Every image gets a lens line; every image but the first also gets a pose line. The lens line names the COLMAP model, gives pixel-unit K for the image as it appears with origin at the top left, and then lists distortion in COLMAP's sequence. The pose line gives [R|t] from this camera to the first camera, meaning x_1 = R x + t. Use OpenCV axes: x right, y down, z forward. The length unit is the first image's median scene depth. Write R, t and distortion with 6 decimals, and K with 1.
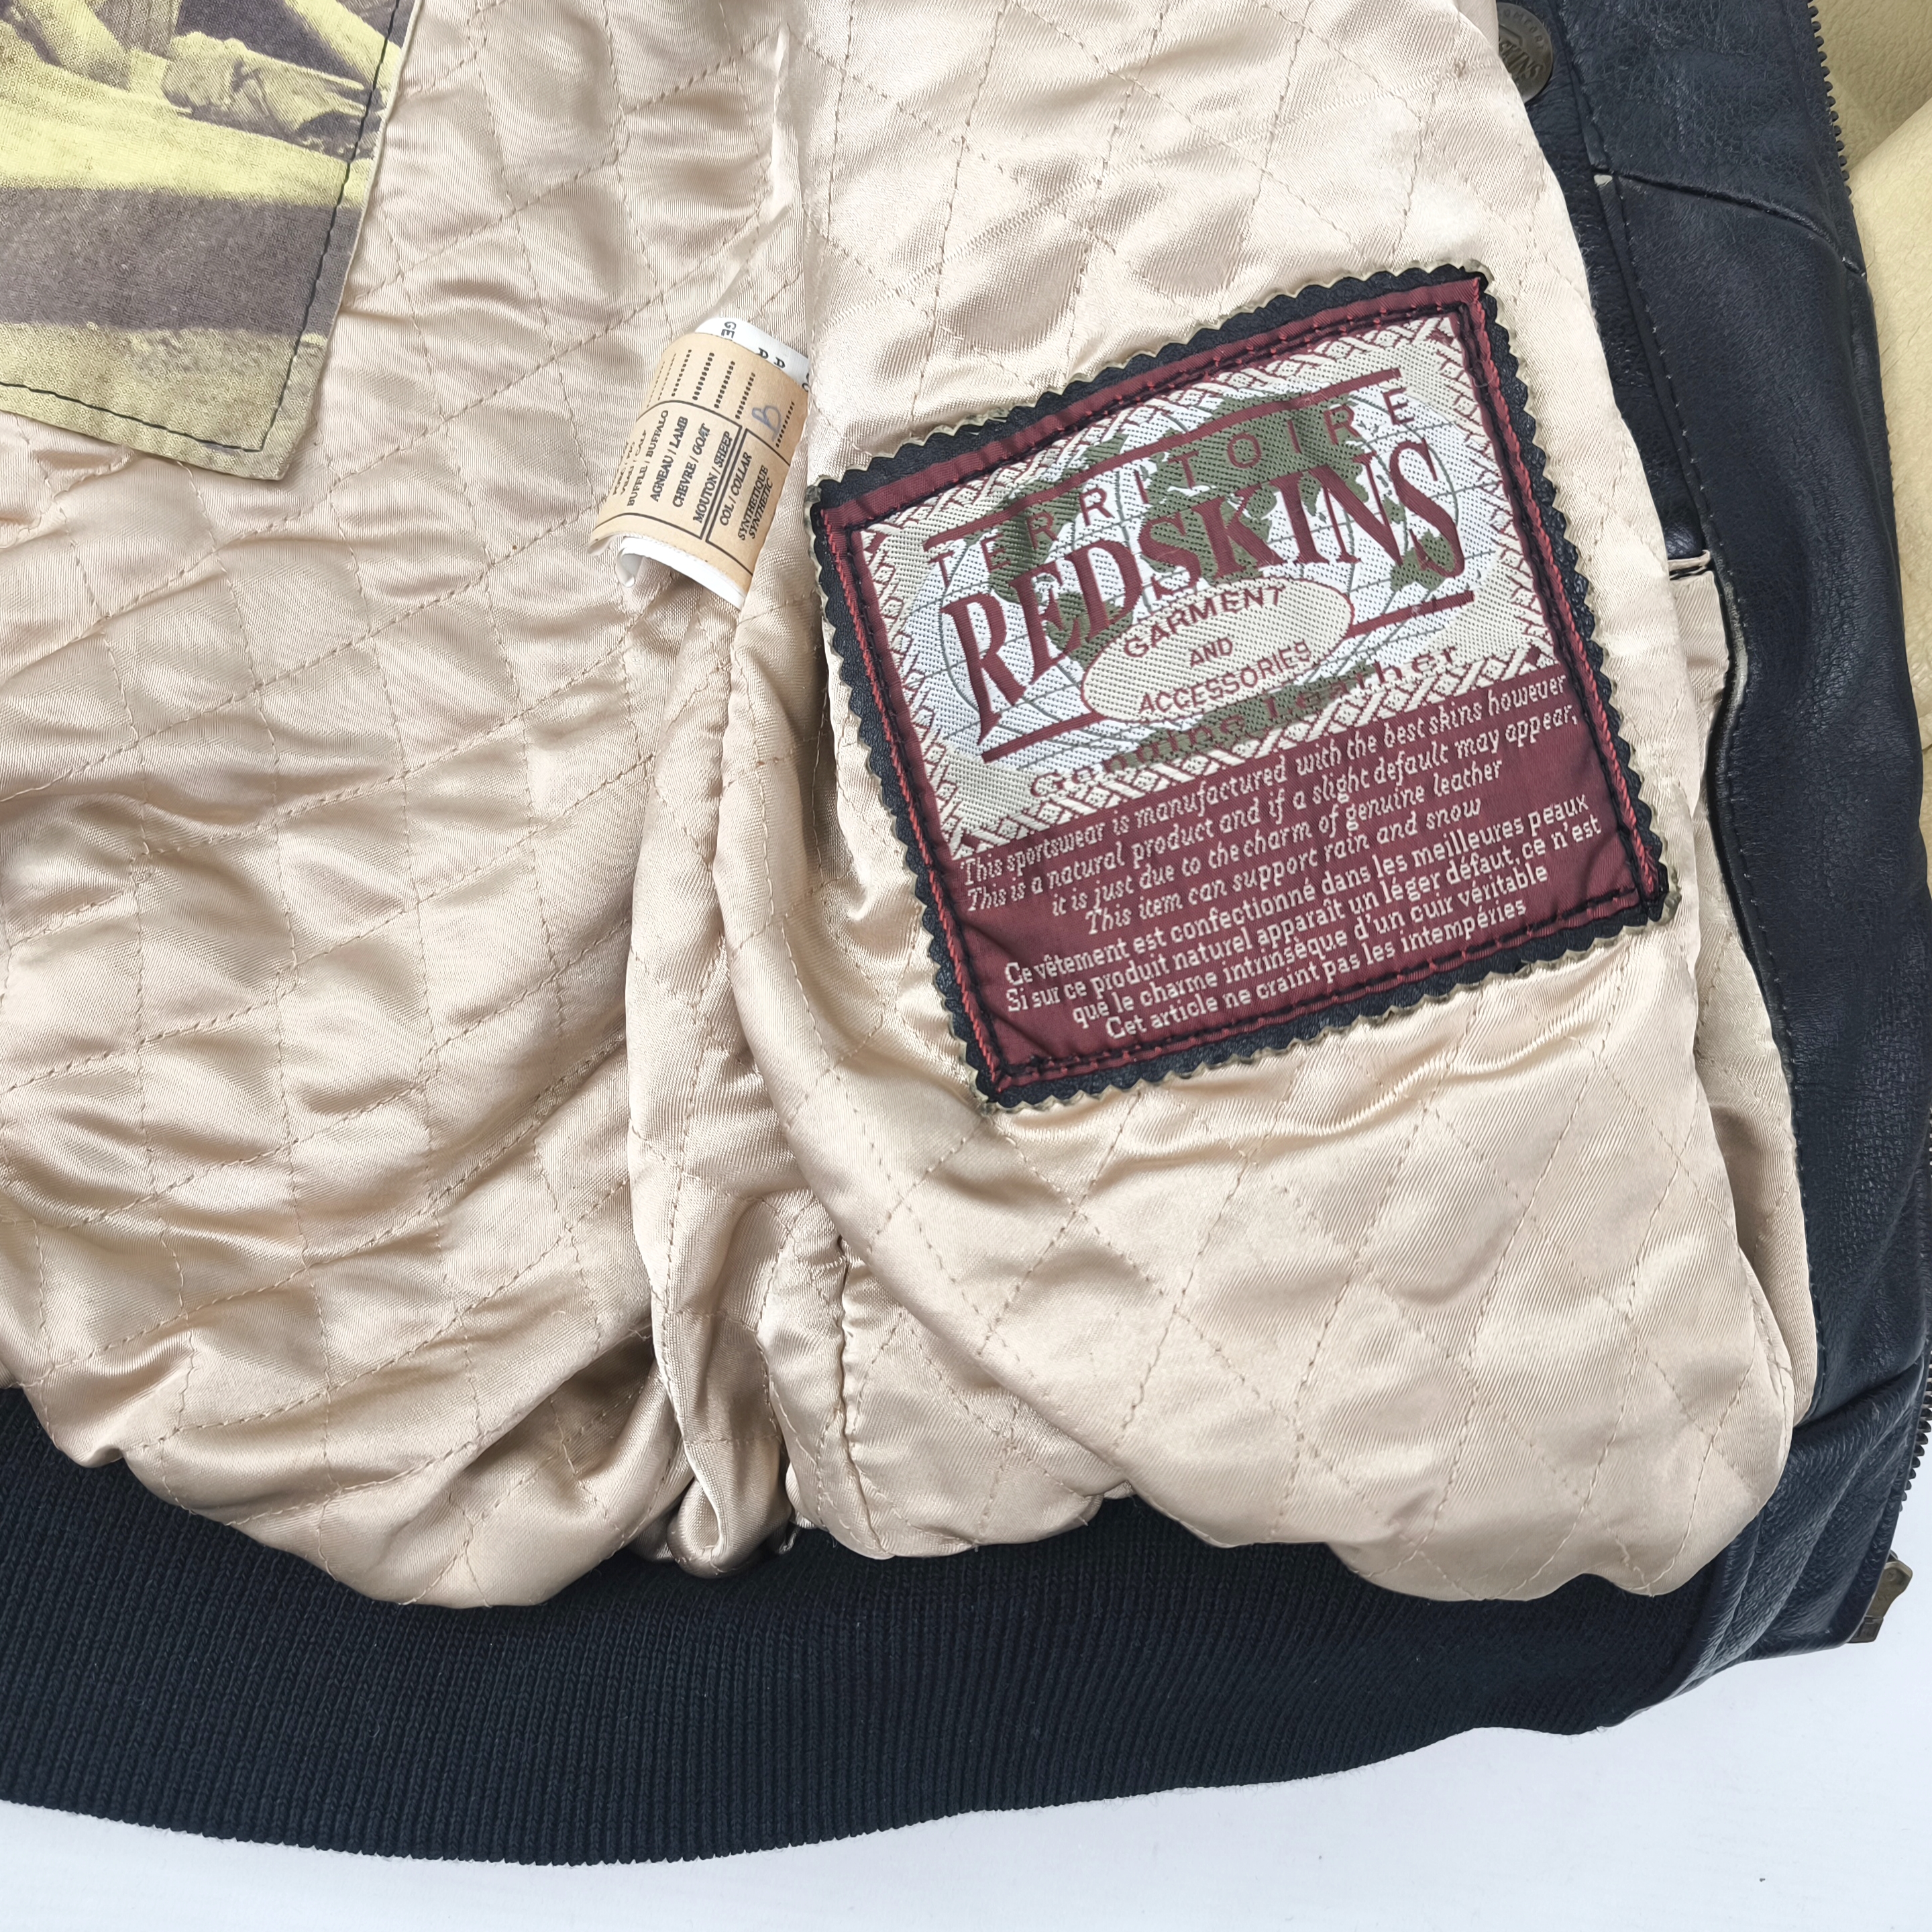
lens RADIAL K [[1914.5, 0, 966.0], [0, 1914.5, 966.0], [0, 0, 1]] dist [-0.007220, -0.036039]
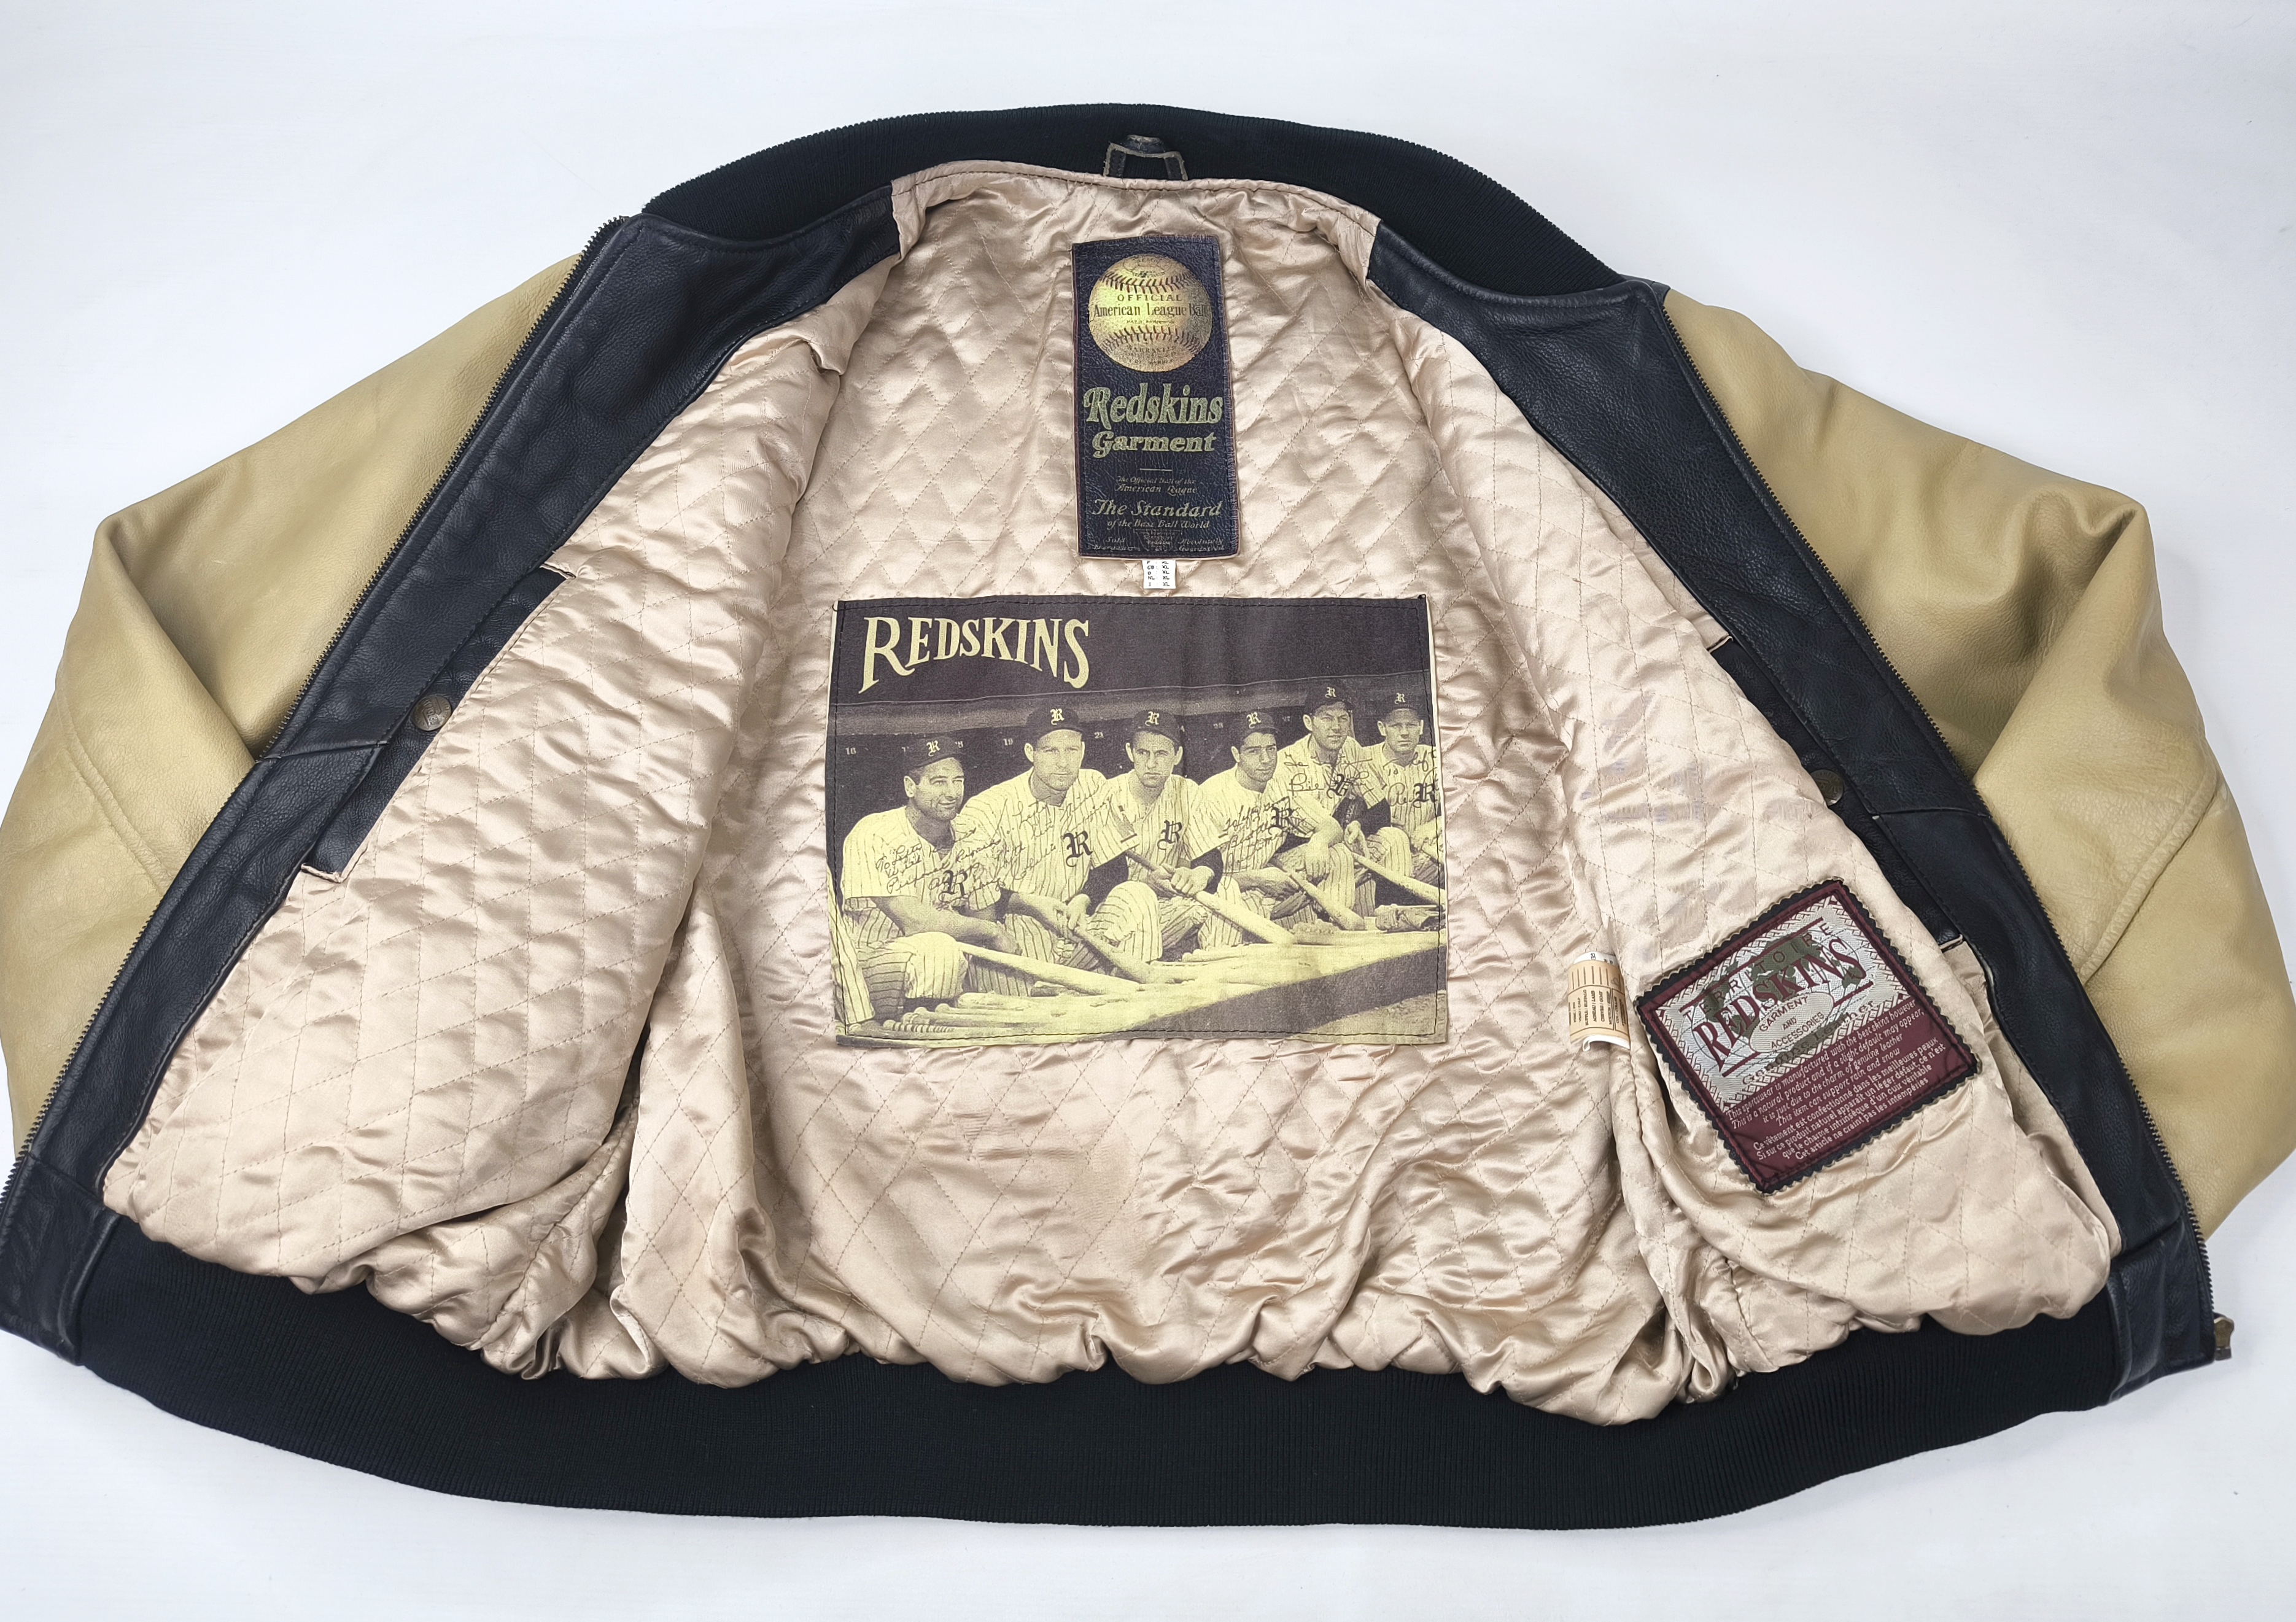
lens RADIAL K [[1660.9, 0, 1148.0], [0, 1660.9, 811.0], [0, 0, 1]] dist [-0.000467, -0.001700]
pose [[0.940402, -0.279166, -0.194192, -0.215049], [0.213474, 0.929127, -0.301914, 0.096568], [0.264713, 0.242466, 0.933347, -1.739592]]
